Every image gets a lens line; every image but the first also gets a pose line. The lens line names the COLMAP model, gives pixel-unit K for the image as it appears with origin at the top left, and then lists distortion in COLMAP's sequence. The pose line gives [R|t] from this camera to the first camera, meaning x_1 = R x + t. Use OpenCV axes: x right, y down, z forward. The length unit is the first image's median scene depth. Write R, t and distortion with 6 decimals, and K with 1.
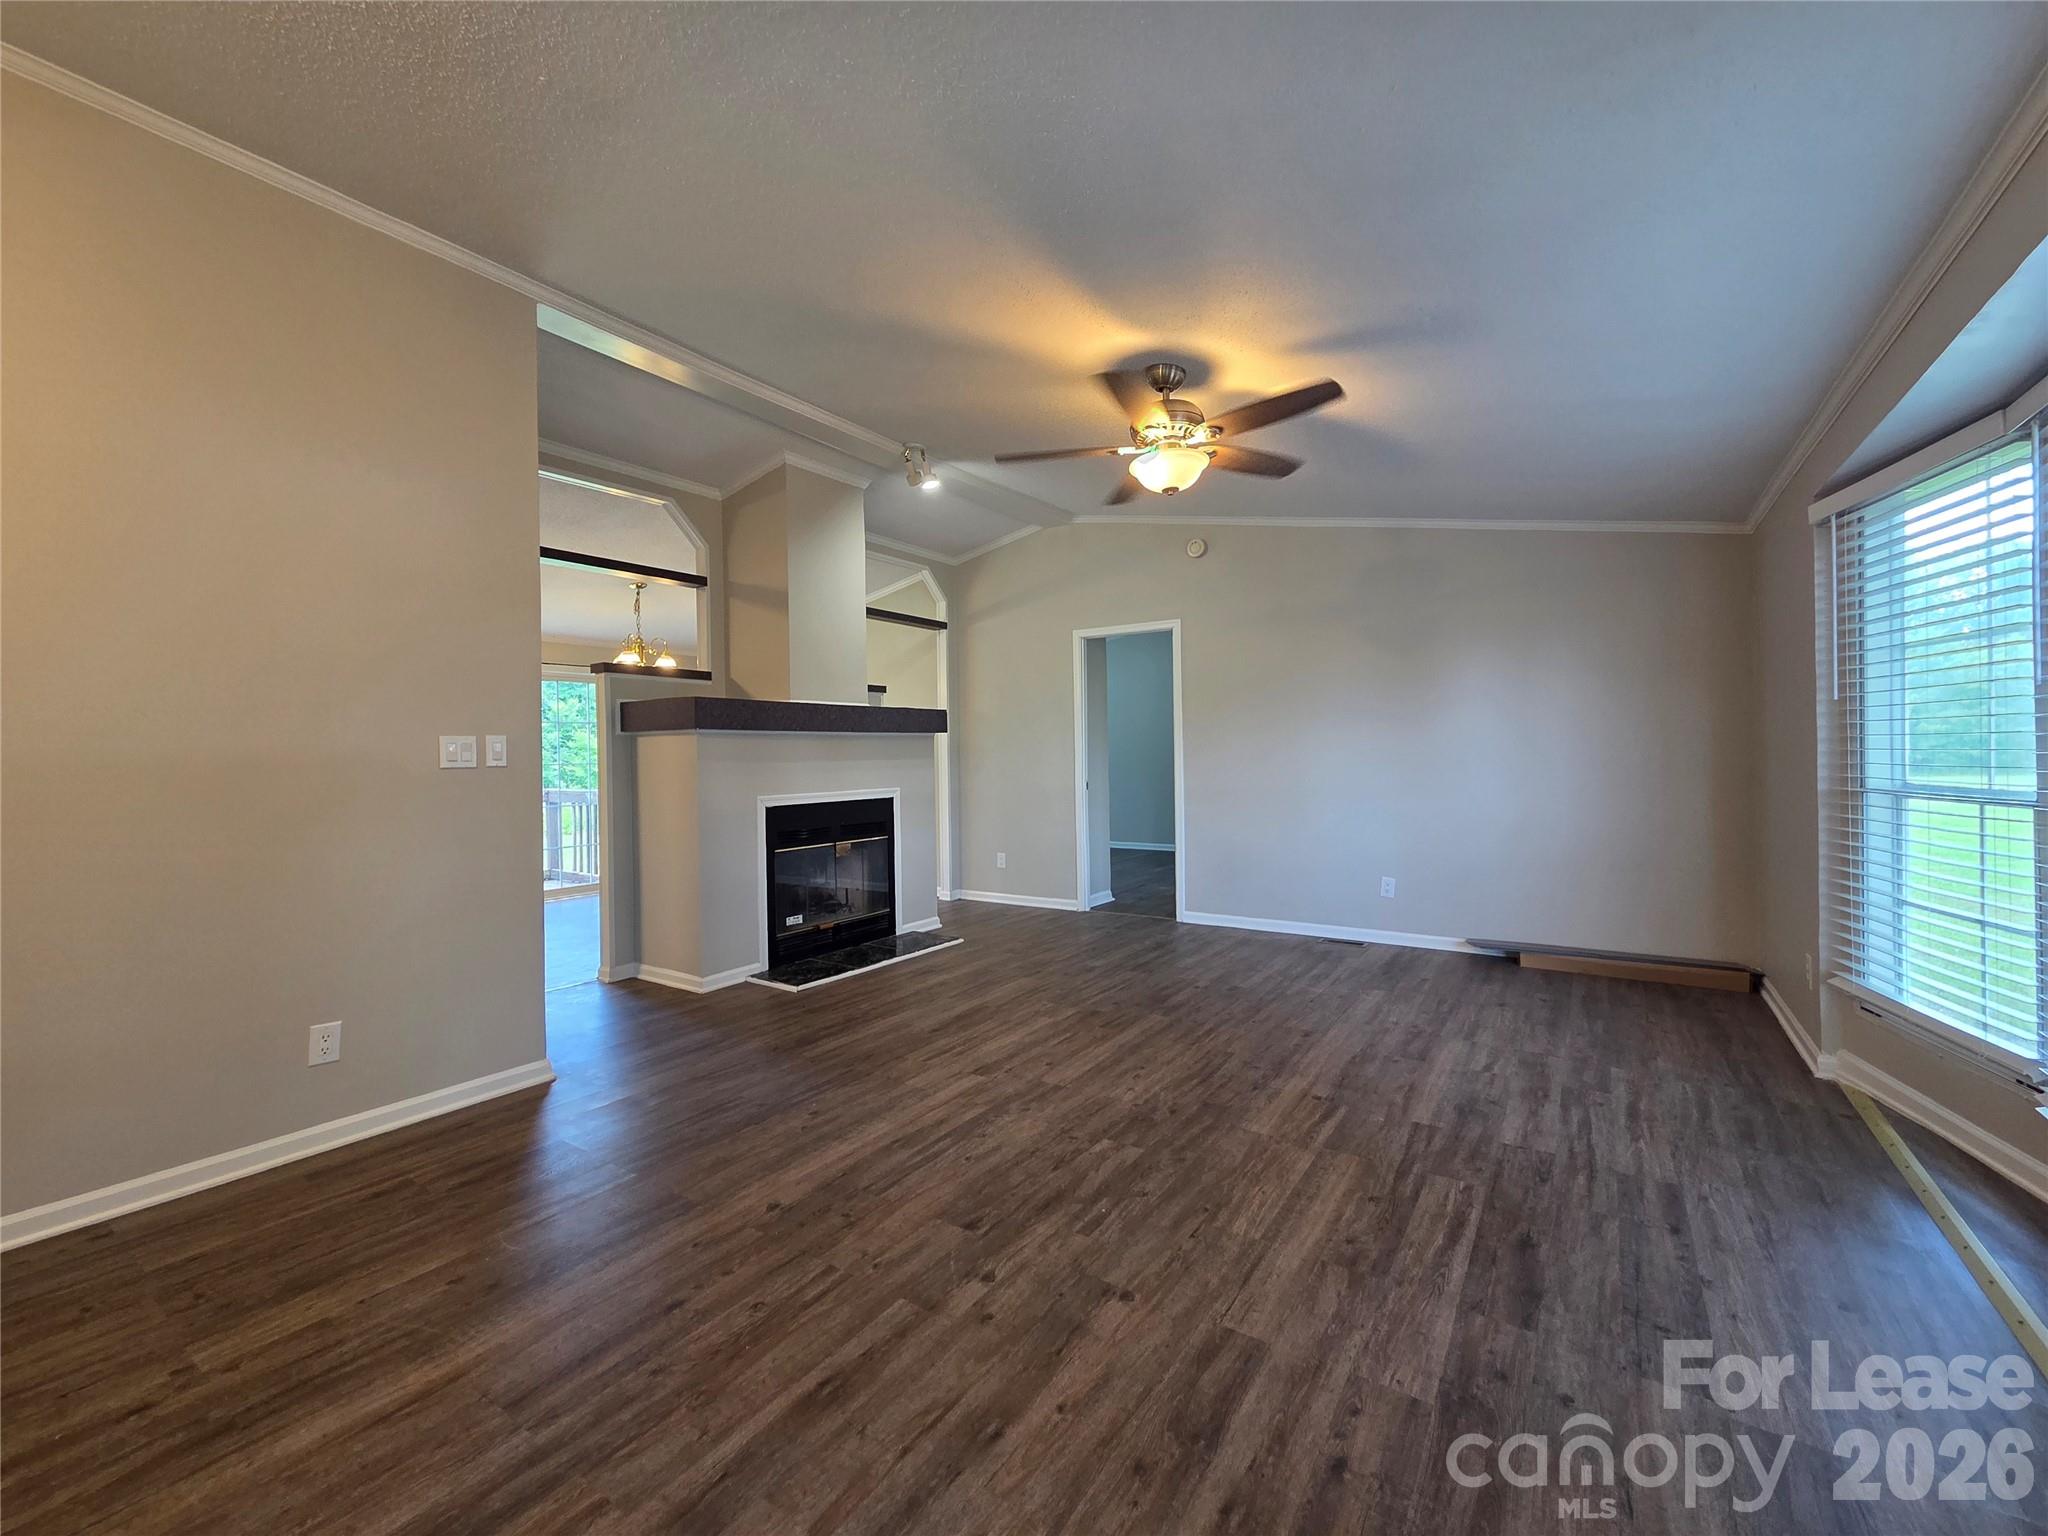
lens RADIAL K [[836.3, 0, 1035.1], [0, 836.3, 751.7], [0, 0, 1]] dist [0.003803, -0.001255]
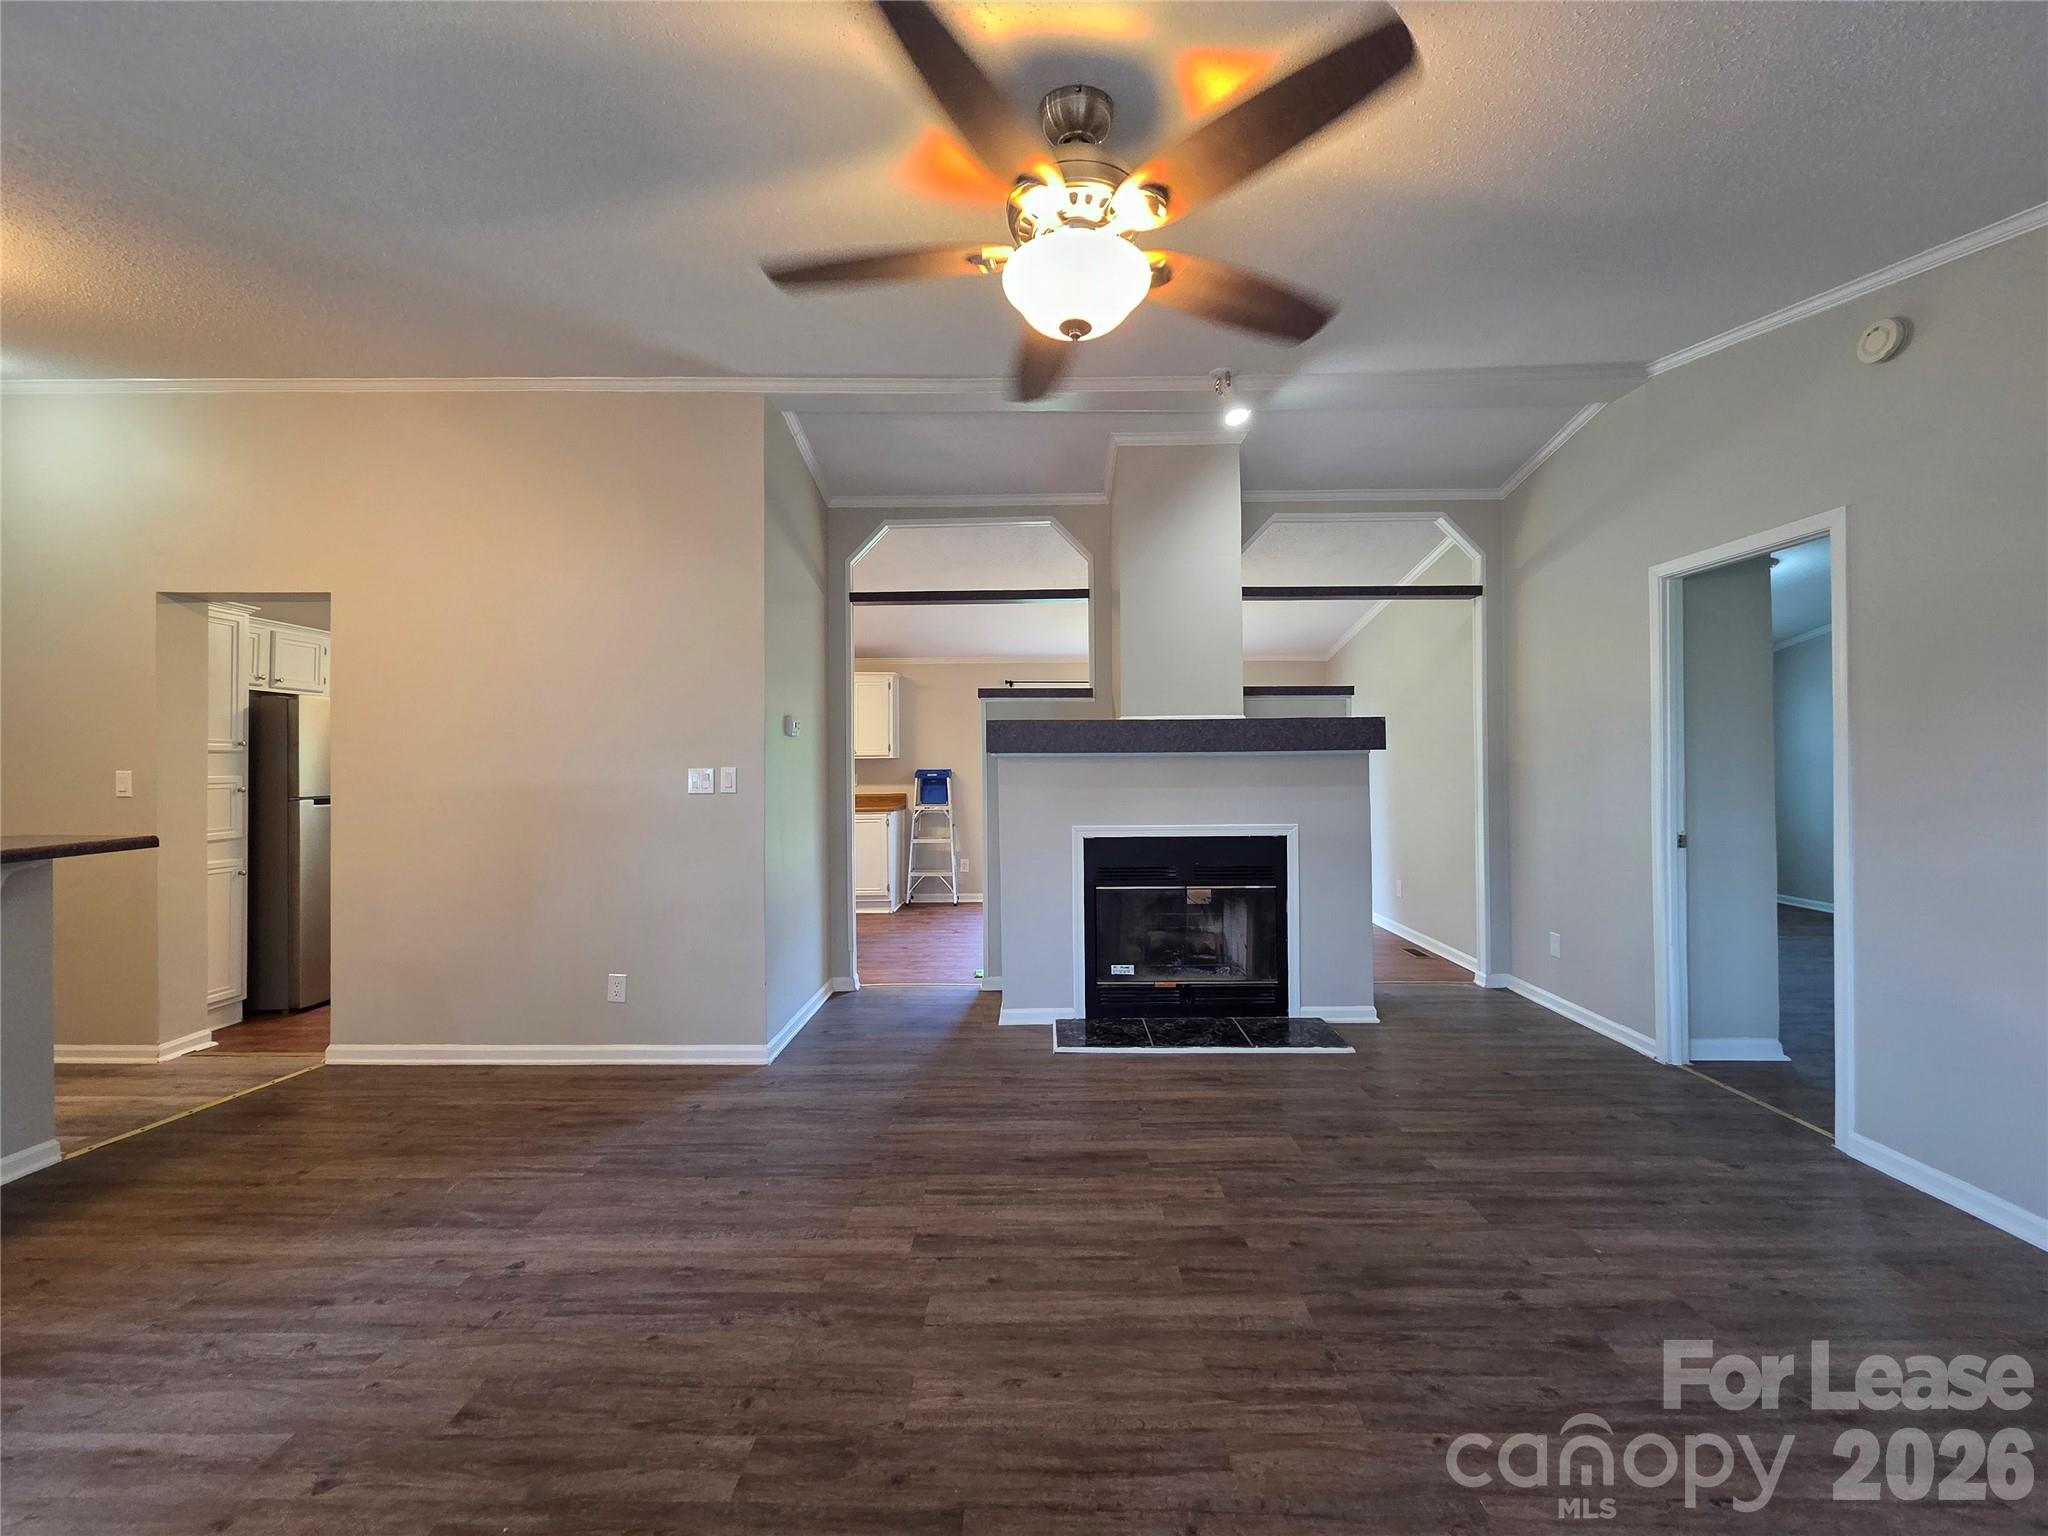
lens RADIAL K [[830.5, 0, 1033.2], [0, 830.5, 759.9], [0, 0, 1]] dist [0.005835, -0.003602]
pose [[0.551117, 0.010027, -0.834367, 0.504914], [0.001865, 0.999910, 0.013249, -0.038463], [0.834426, -0.008858, 0.551049, 0.589336]]
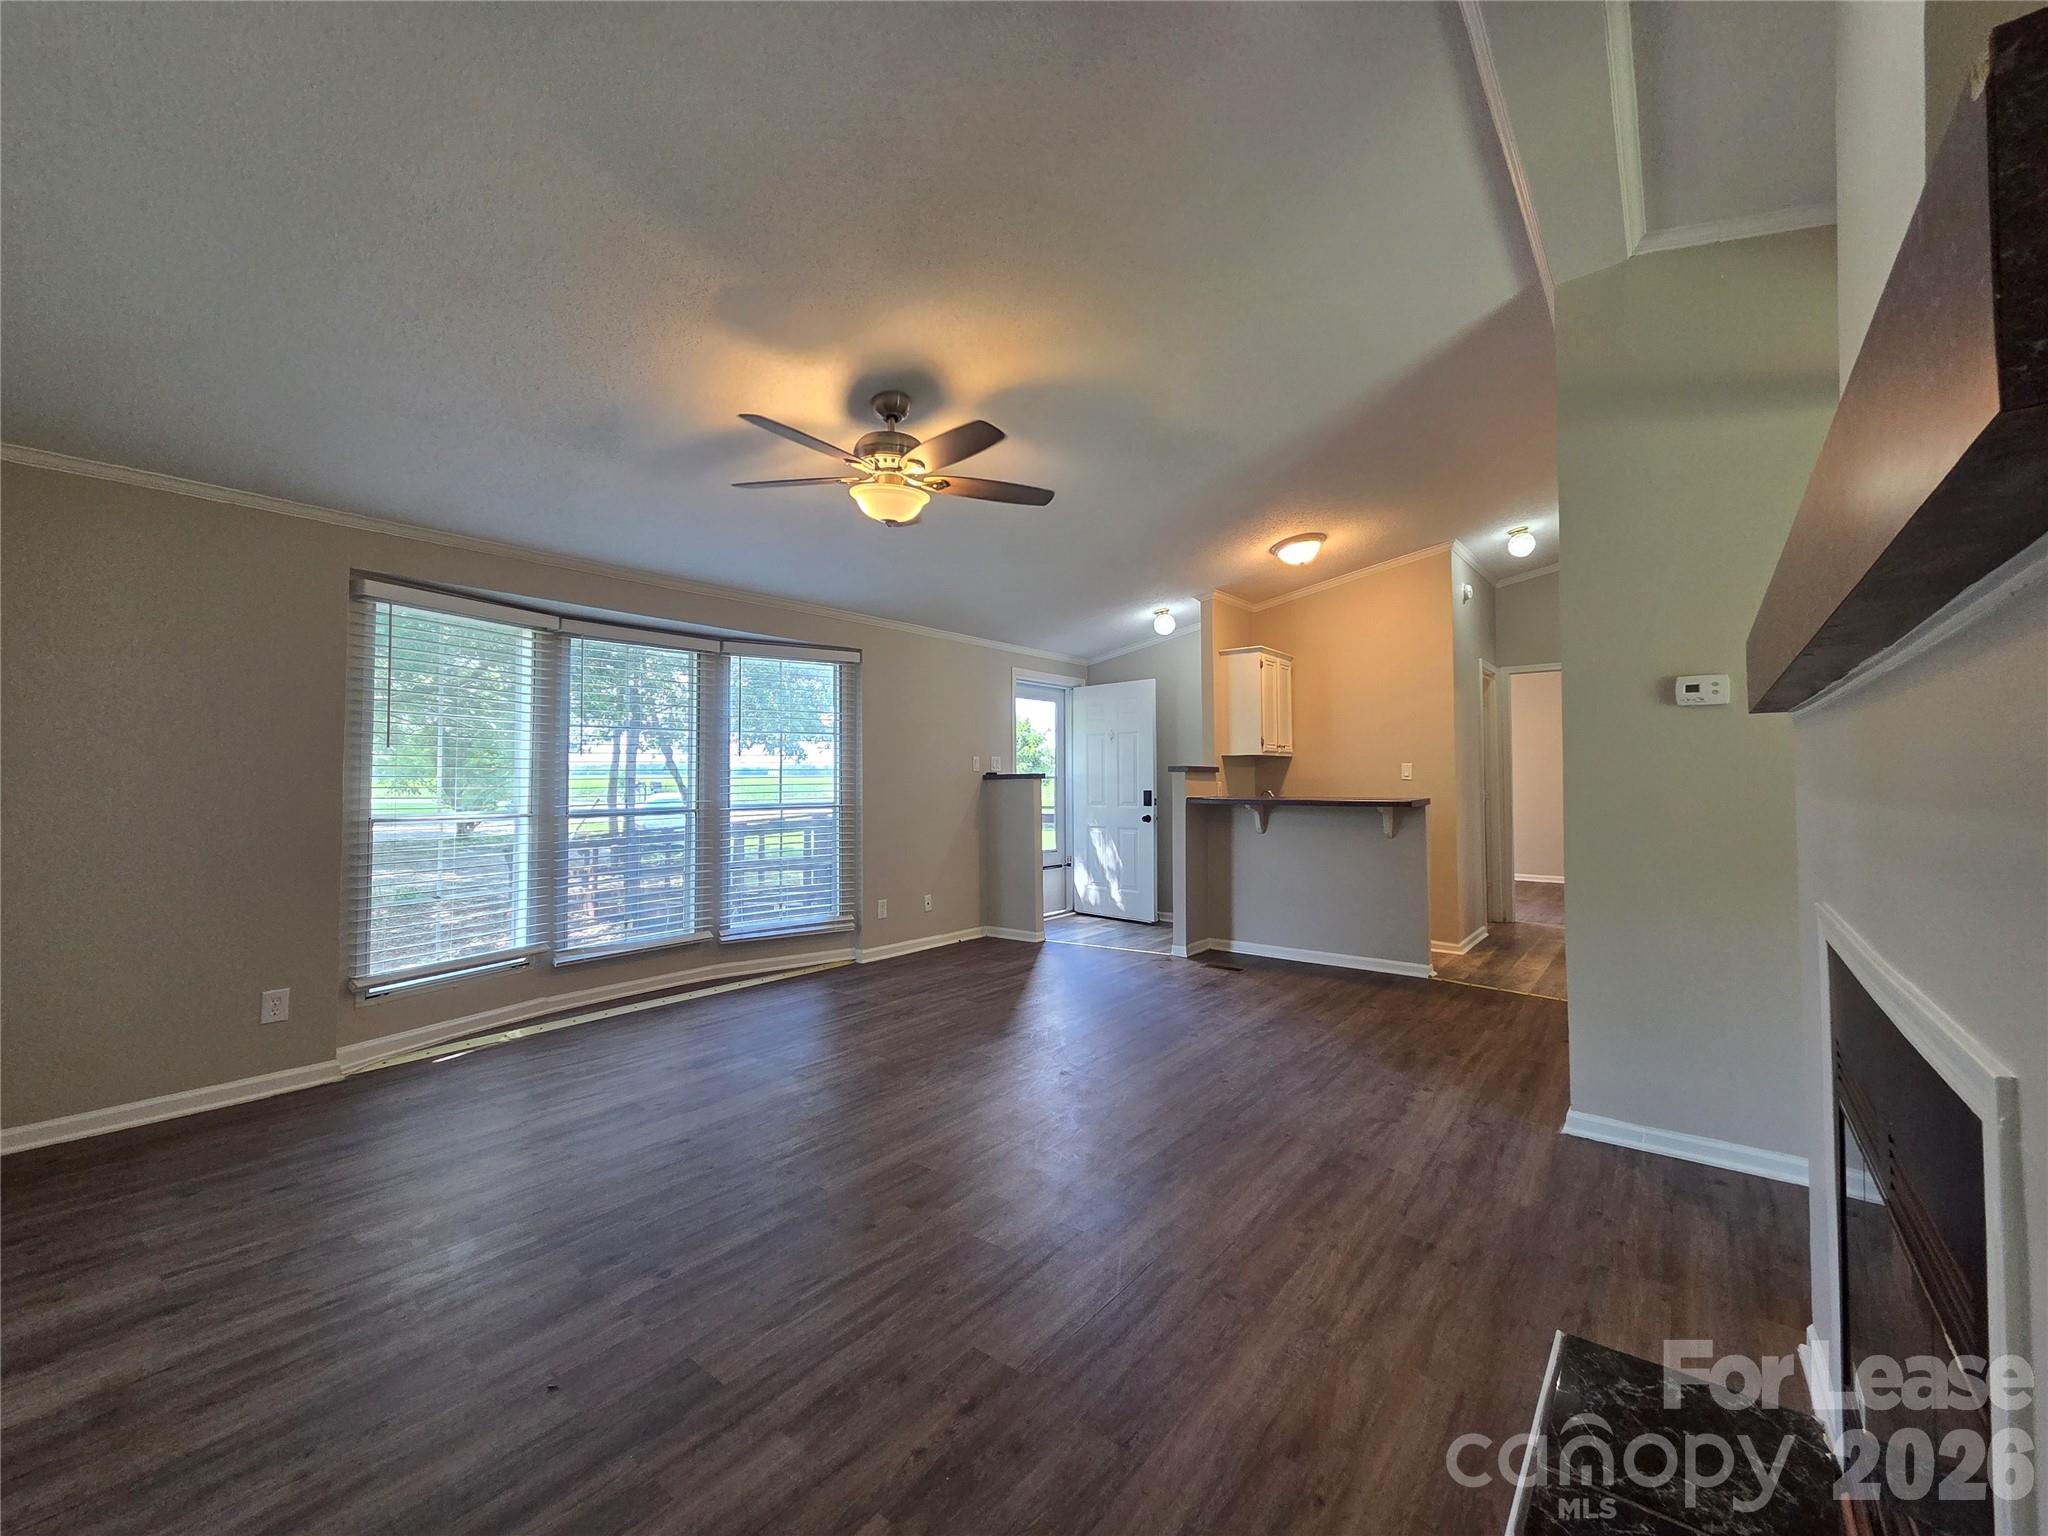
lens RADIAL K [[836.3, 0, 1035.1], [0, 836.3, 751.7], [0, 0, 1]] dist [0.003803, -0.001255]
pose [[-0.997775, 0.017614, 0.064295, -0.062131], [0.015143, 0.999136, -0.038715, 0.005213], [-0.064921, -0.037656, -0.997180, 1.701719]]
